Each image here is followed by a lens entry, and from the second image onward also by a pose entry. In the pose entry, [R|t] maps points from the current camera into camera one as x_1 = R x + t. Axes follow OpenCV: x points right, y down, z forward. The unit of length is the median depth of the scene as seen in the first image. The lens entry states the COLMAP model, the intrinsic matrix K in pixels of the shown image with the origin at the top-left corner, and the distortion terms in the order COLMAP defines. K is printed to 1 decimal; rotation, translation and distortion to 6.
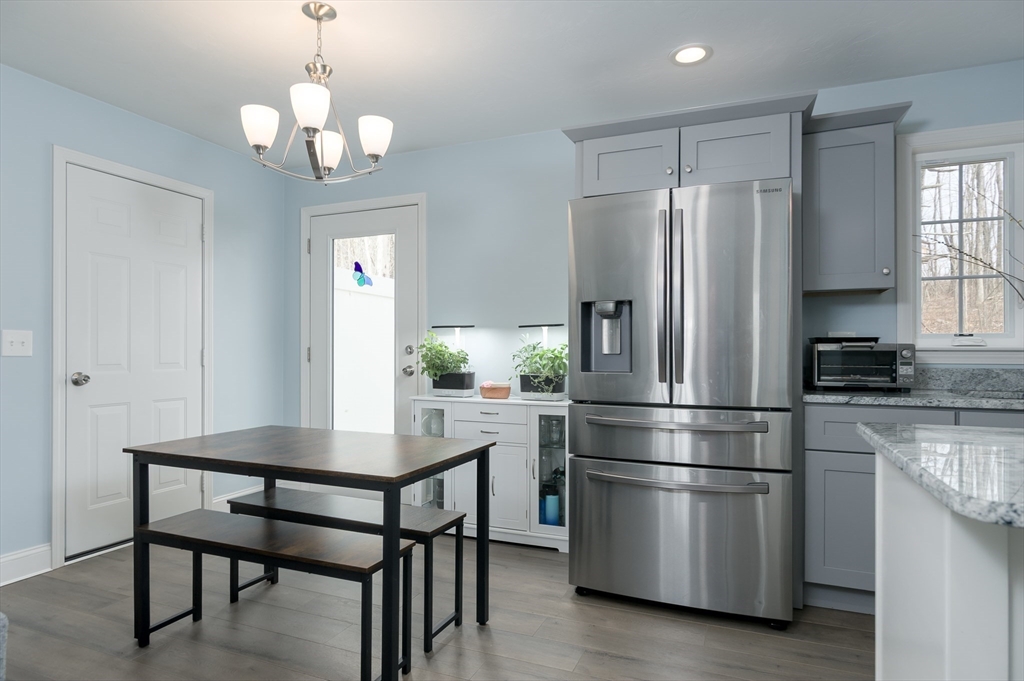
lens RADIAL K [[589.8, 0, 511.1], [0, 589.8, 349.5], [0, 0, 1]] dist [0.001773, 0.001318]
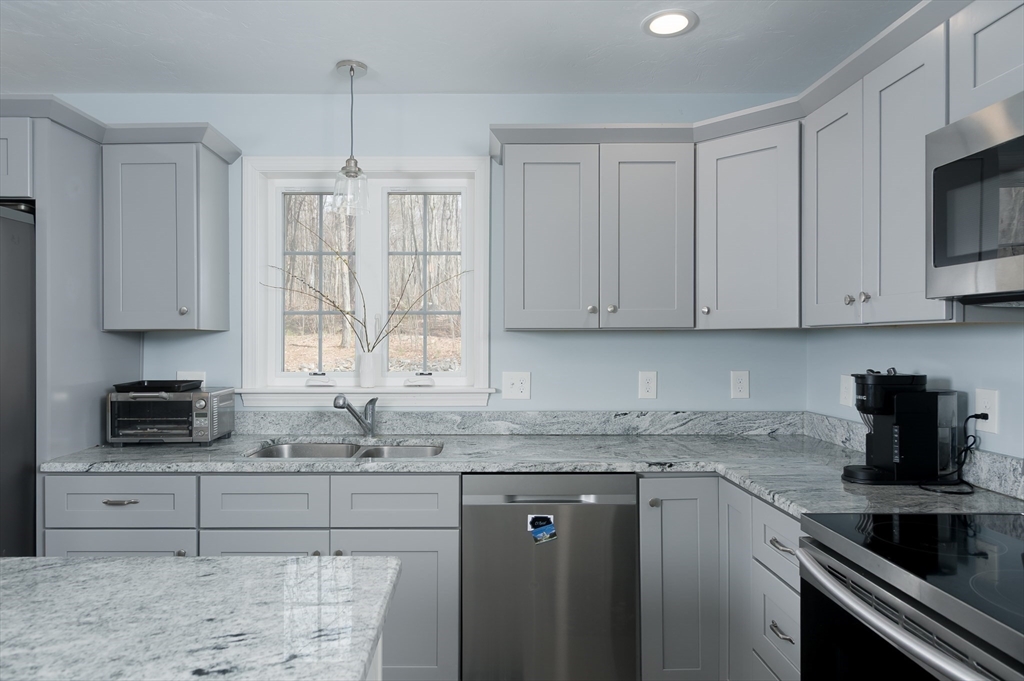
lens RADIAL K [[638.7, 0, 485.1], [0, 638.7, 336.0], [0, 0, 1]] dist [0.003248, -0.002500]
pose [[0.923001, -0.001248, 0.384795, 0.642230], [0.002097, 0.999996, -0.001787, -0.086665], [-0.384791, 0.002456, 0.923000, -0.057164]]
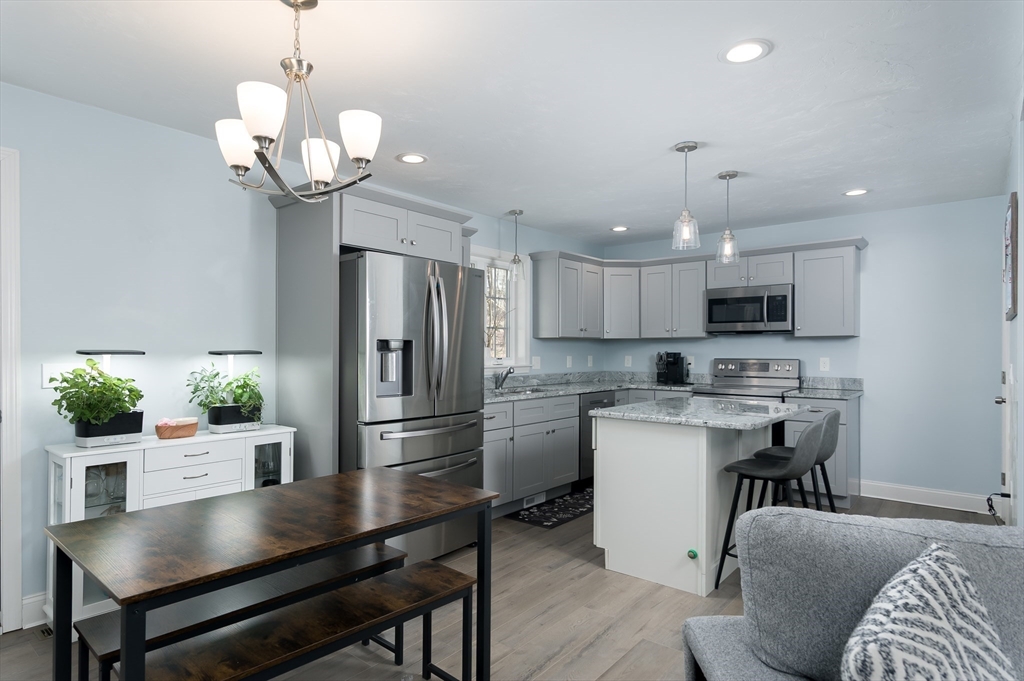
lens RADIAL K [[563.2, 0, 502.3], [0, 563.2, 349.2], [0, 0, 1]] dist [0.006528, 0.001632]
pose [[0.300688, 0.000376, 0.953723, -0.838327], [-0.001627, 0.999999, 0.000119, -0.057510], [-0.953721, -0.001587, 0.300688, 0.389061]]
